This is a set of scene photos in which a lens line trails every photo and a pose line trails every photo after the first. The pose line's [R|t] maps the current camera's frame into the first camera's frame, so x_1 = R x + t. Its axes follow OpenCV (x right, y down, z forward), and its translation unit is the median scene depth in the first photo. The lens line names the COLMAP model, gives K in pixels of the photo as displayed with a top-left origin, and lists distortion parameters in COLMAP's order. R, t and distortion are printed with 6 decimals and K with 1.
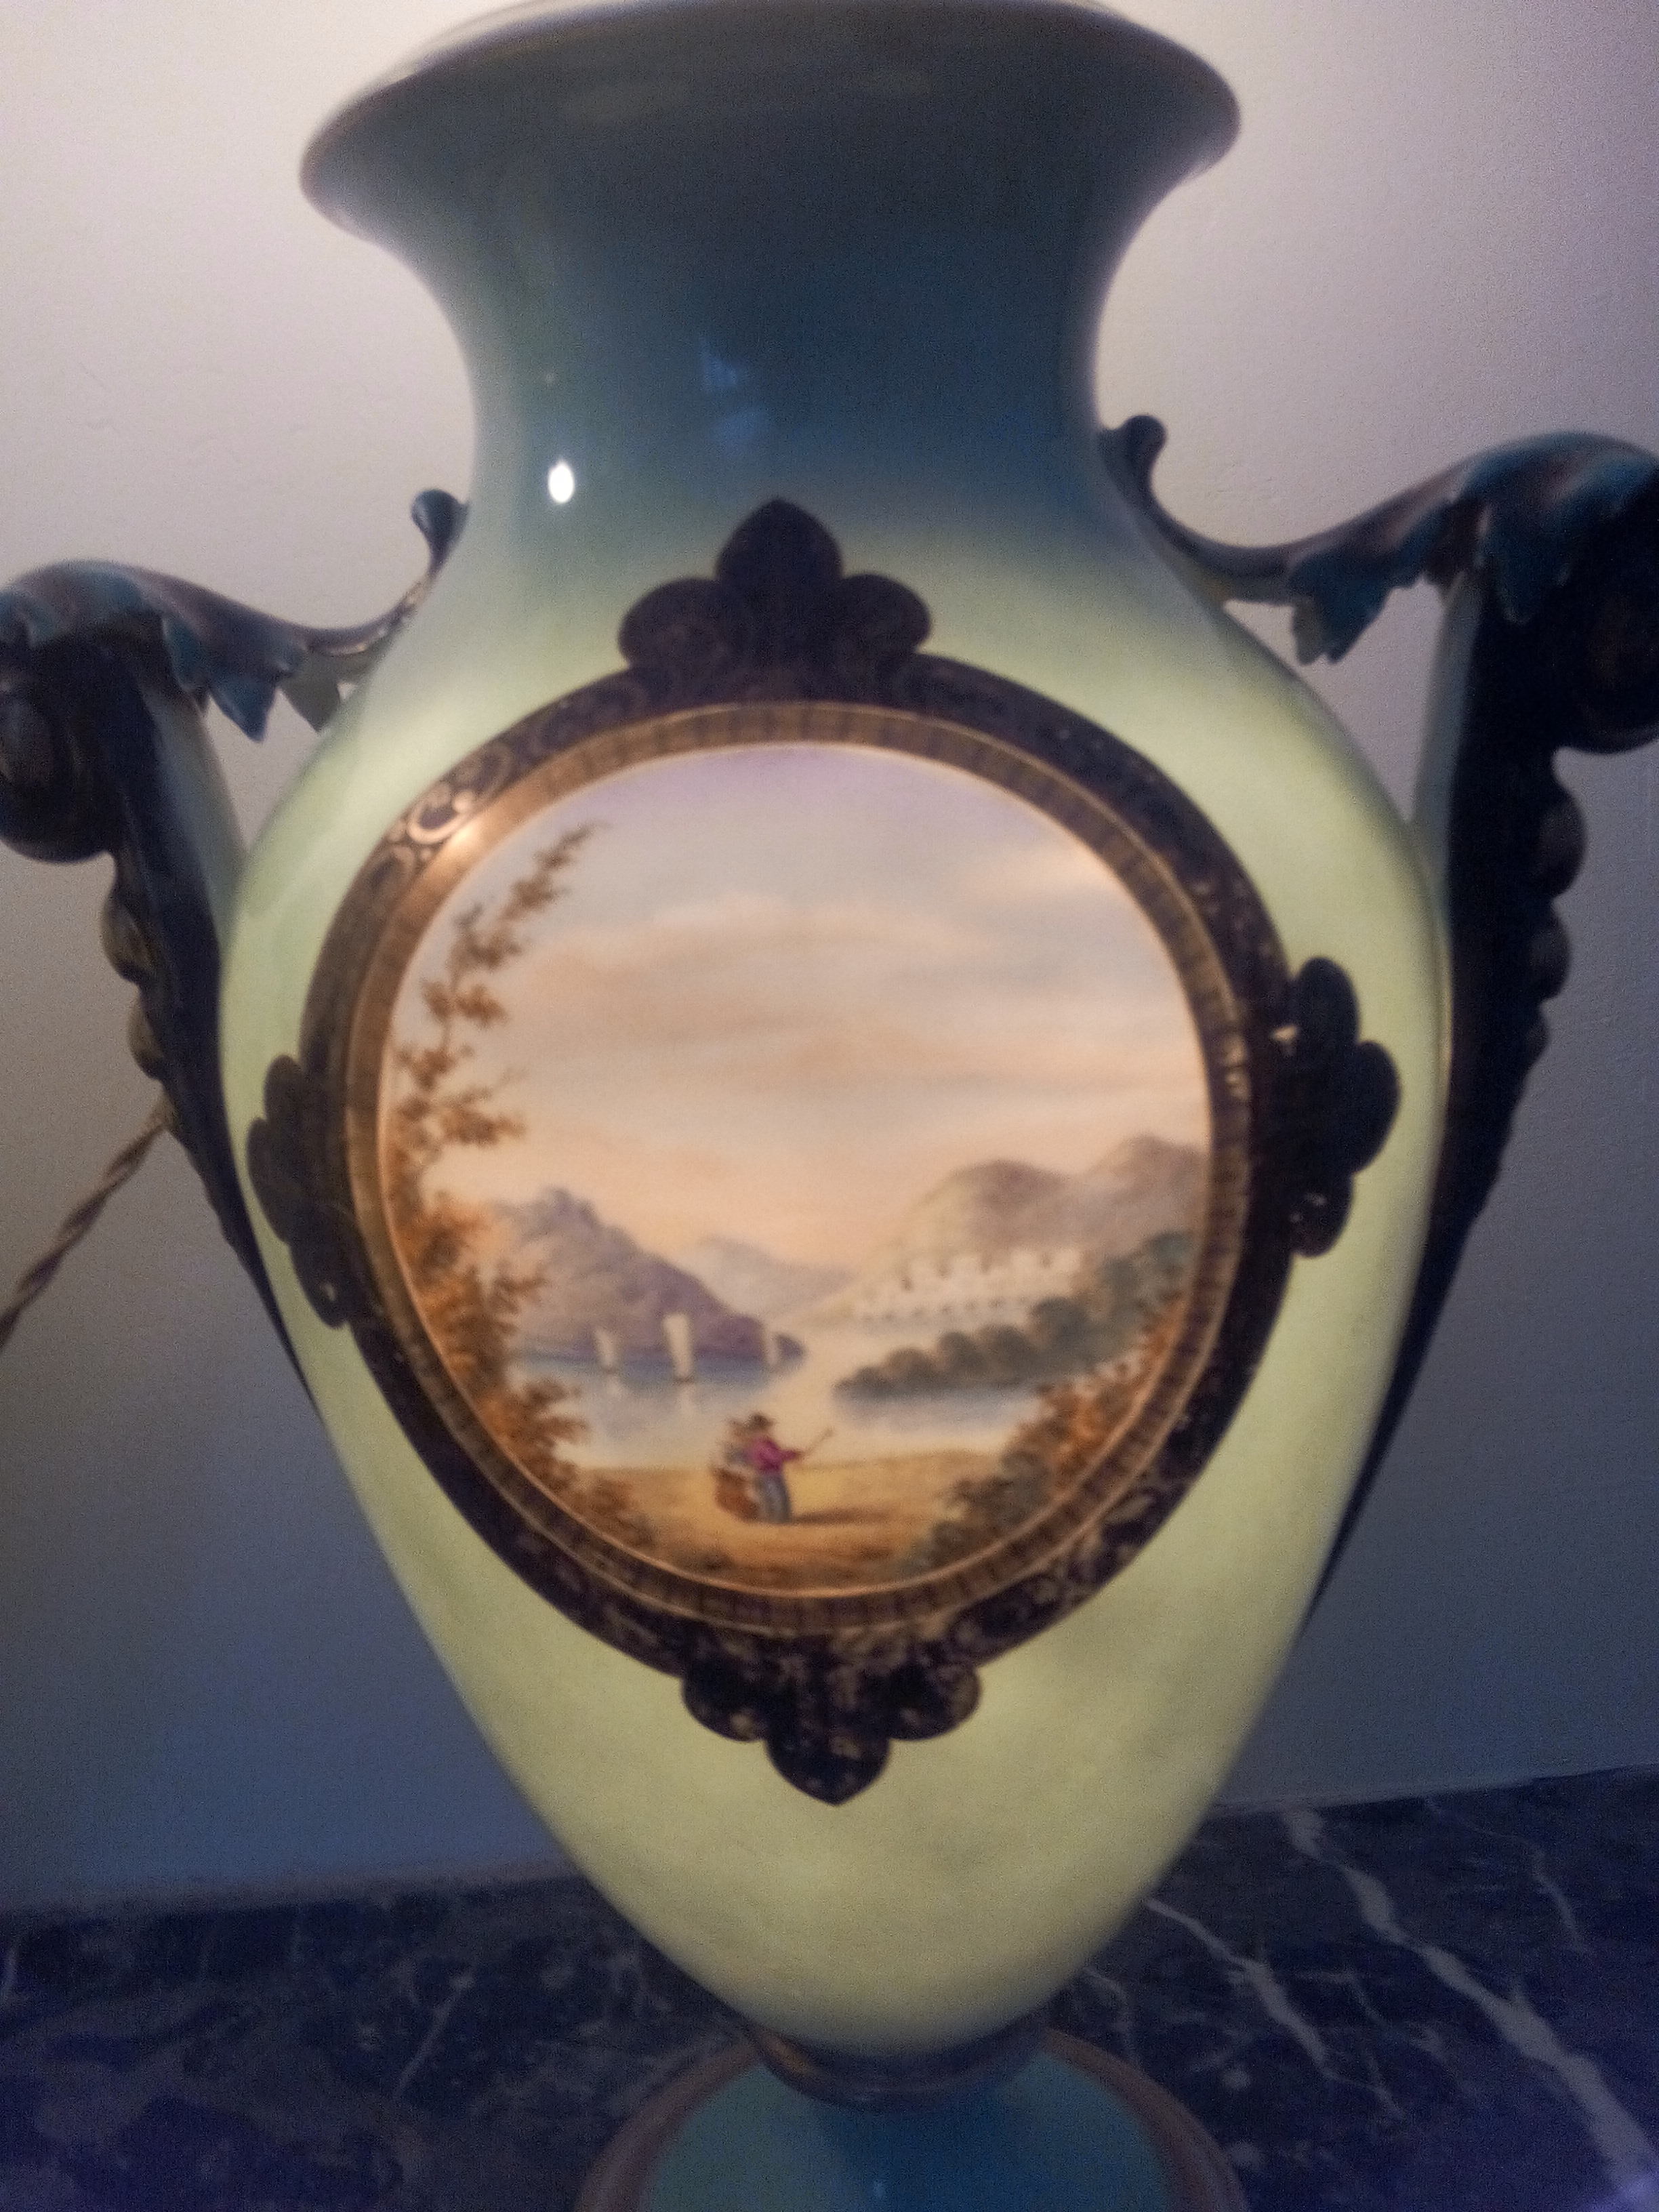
lens RADIAL K [[1807.6, 0, 791.9], [0, 1807.6, 1094.1], [0, 0, 1]] dist [0.057669, -0.173383]
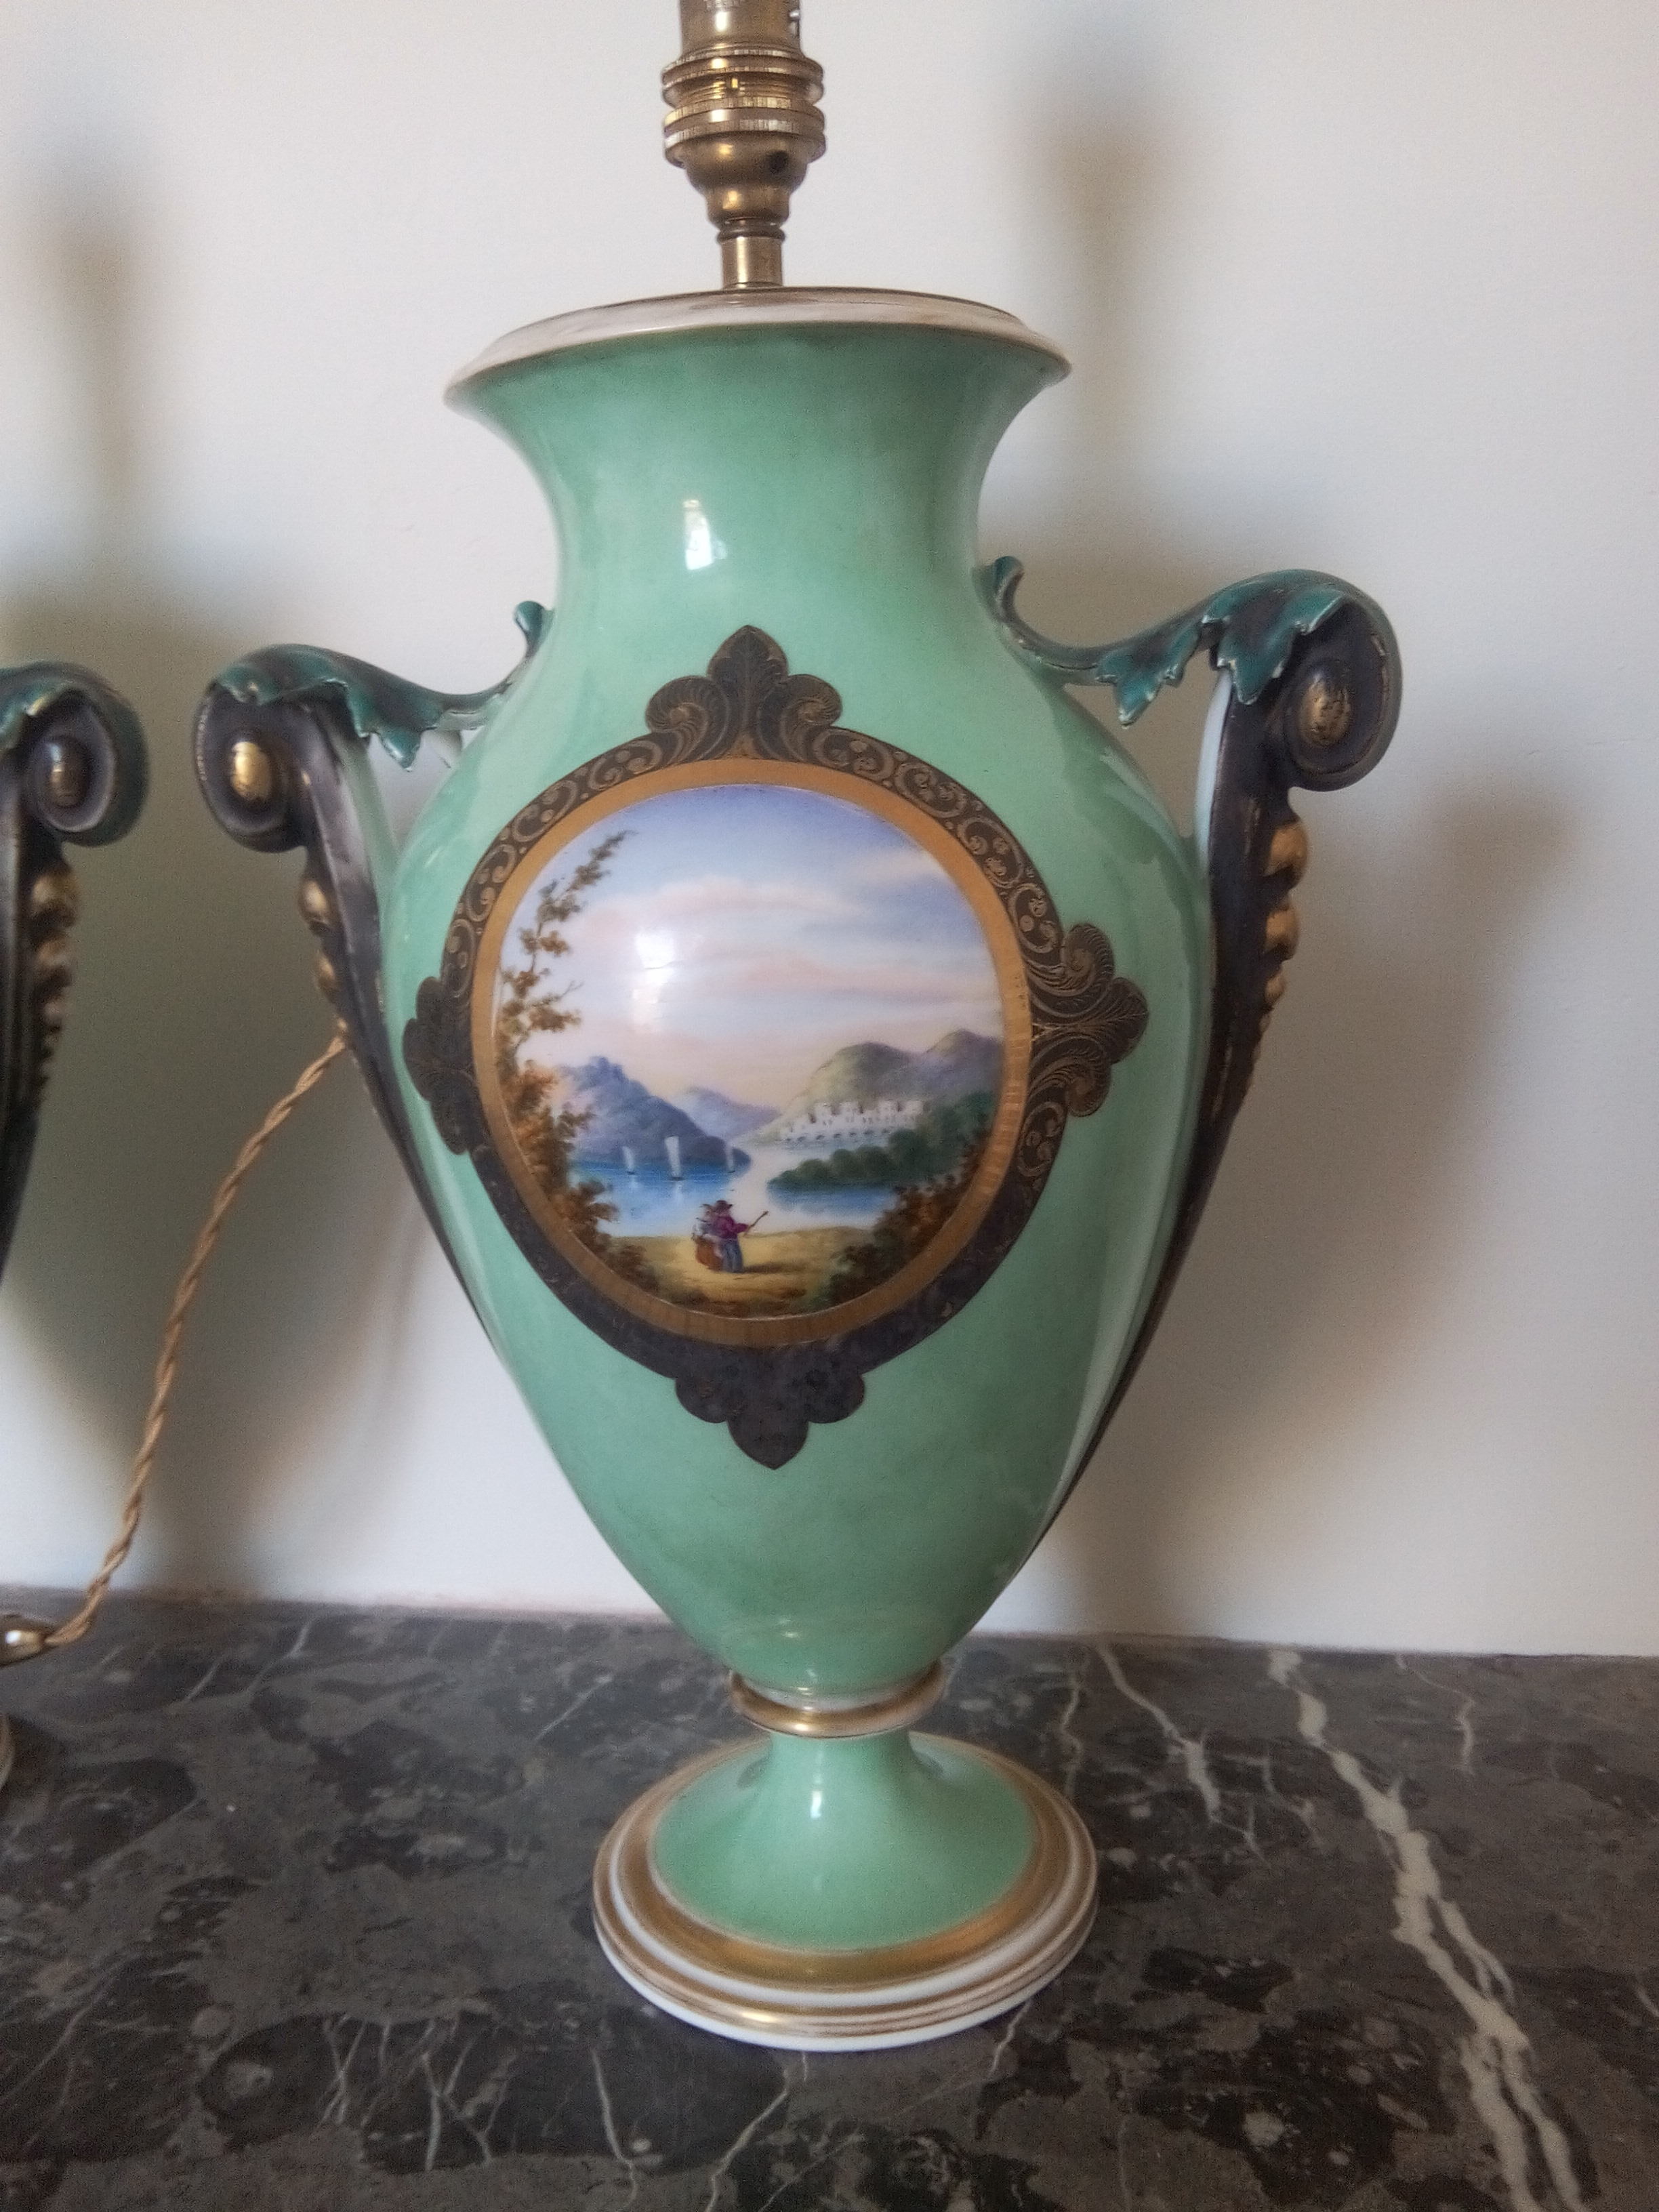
lens RADIAL K [[1835.5, 0, 825.9], [0, 1835.5, 1116.4], [0, 0, 1]] dist [0.065552, -0.161108]
pose [[0.999463, 0.020671, -0.025443, 0.111892], [-0.020482, 0.999761, 0.007687, 0.085486], [0.025596, -0.007161, 0.999647, -0.620906]]
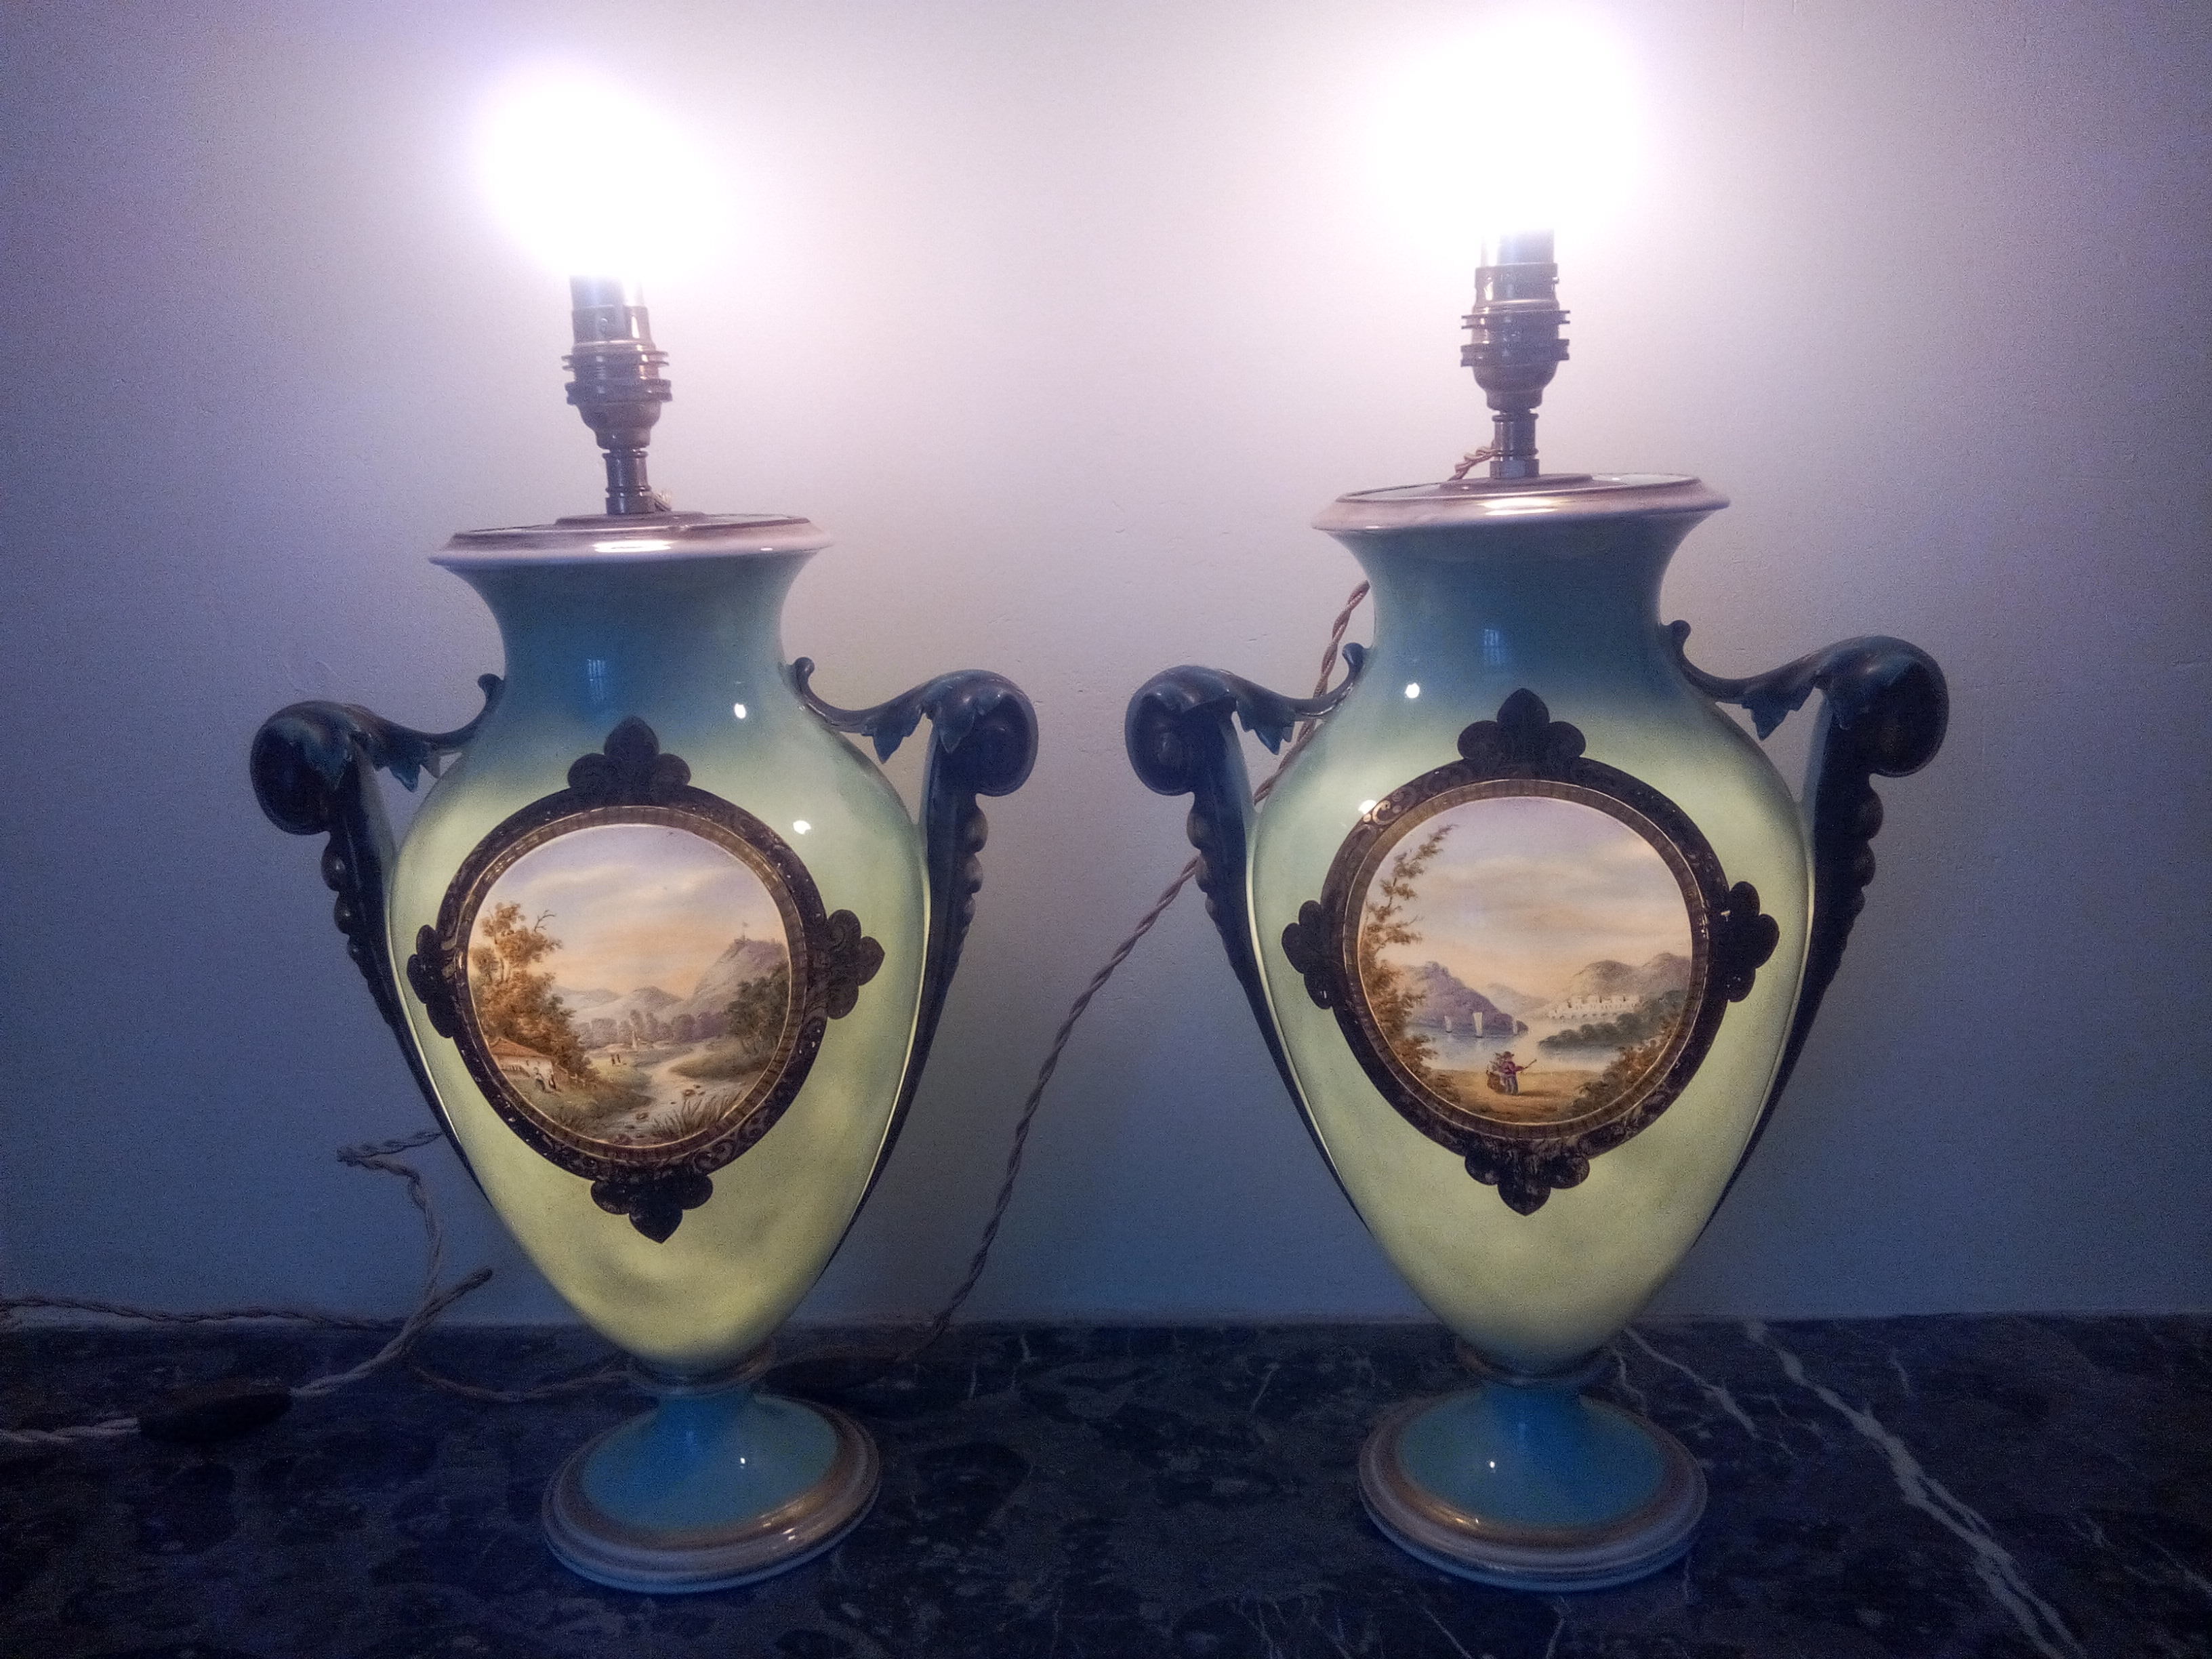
lens RADIAL K [[1744.8, 0, 1105.6], [0, 1744.8, 834.3], [0, 0, 1]] dist [0.149364, -0.388825]
pose [[0.990692, 0.037394, -0.130887, -0.267718], [-0.034768, 0.999147, 0.022289, -0.170316], [0.131609, -0.017531, 0.991147, -1.561448]]
